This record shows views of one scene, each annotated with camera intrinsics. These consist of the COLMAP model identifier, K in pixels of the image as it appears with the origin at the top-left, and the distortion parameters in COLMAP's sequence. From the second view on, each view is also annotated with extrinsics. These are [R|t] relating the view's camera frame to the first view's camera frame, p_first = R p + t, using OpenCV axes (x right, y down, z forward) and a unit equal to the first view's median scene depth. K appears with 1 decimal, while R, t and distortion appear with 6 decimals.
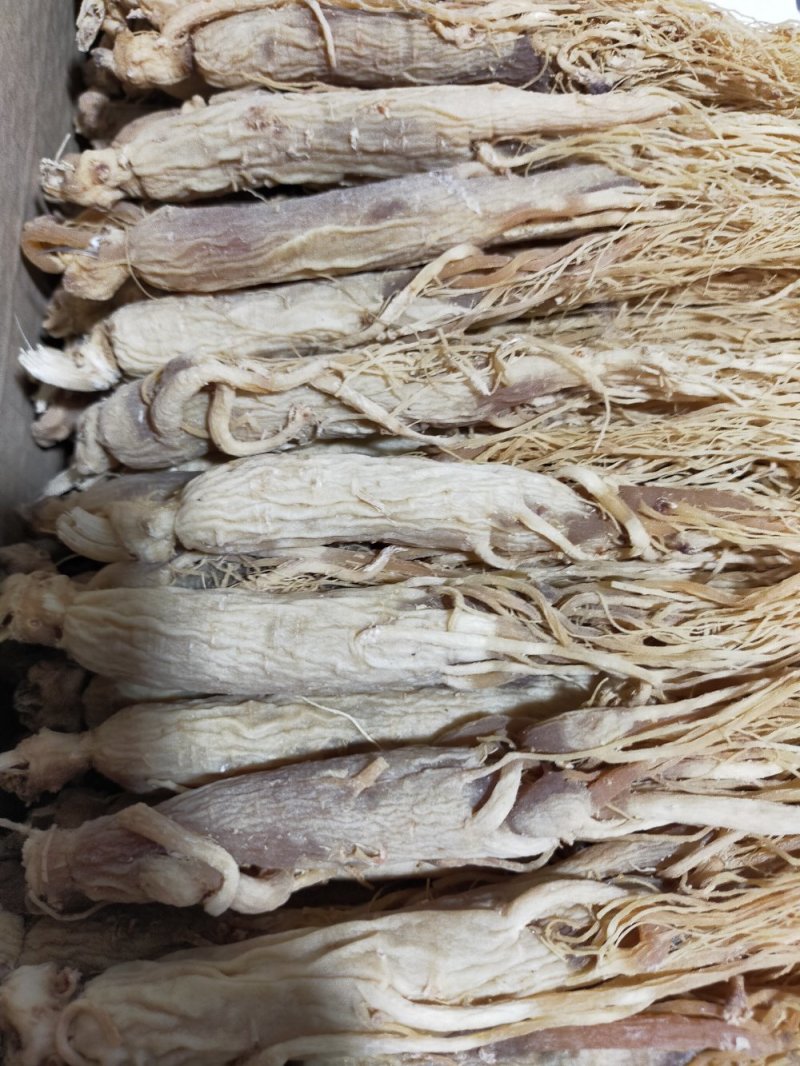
lens RADIAL K [[798.4, 0, 400.0], [0, 798.4, 533.0], [0, 0, 1]] dist [-0.001742, -0.076244]
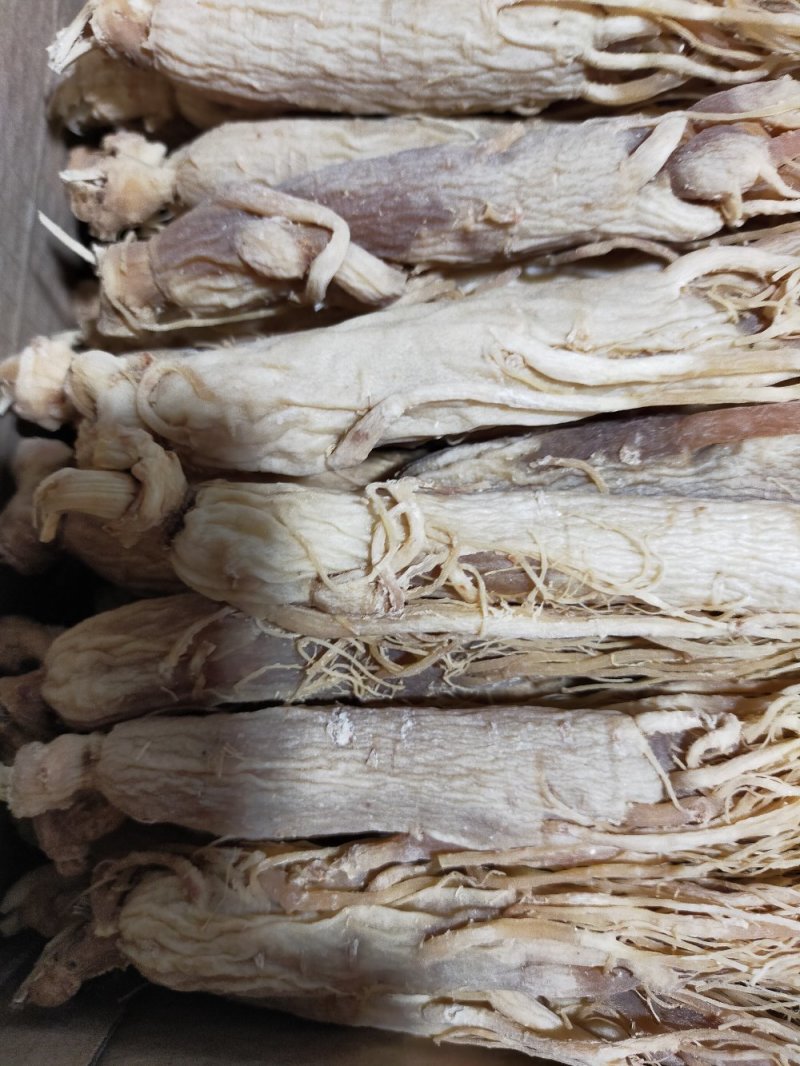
lens RADIAL K [[798.4, 0, 400.0], [0, 798.4, 533.0], [0, 0, 1]] dist [-0.001742, -0.076244]
pose [[0.998230, 0.040649, -0.043415, -0.090843], [-0.036429, 0.994913, 0.093916, 0.623607], [0.047012, -0.092168, 0.994633, 0.104703]]
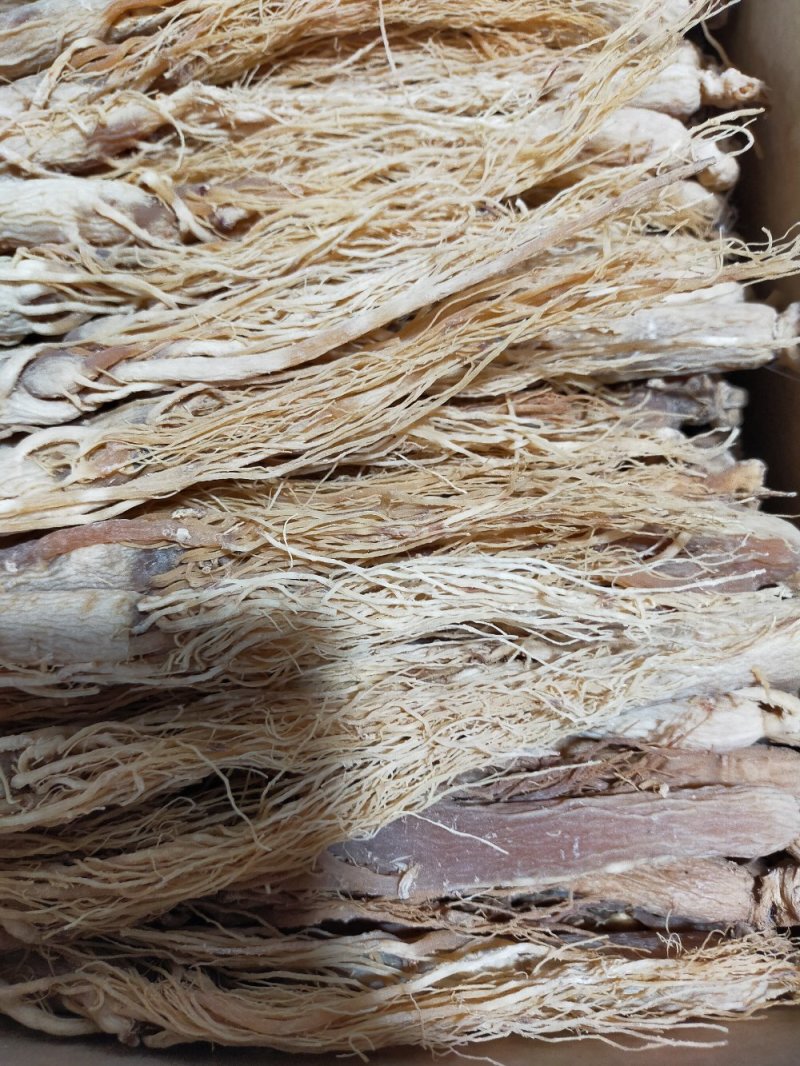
lens RADIAL K [[798.4, 0, 400.0], [0, 798.4, 533.0], [0, 0, 1]] dist [-0.001742, -0.076244]
pose [[0.995140, -0.044353, -0.087911, 0.795996], [0.038664, 0.997110, -0.065395, 0.664125], [0.090557, 0.061679, 0.993979, -0.223881]]
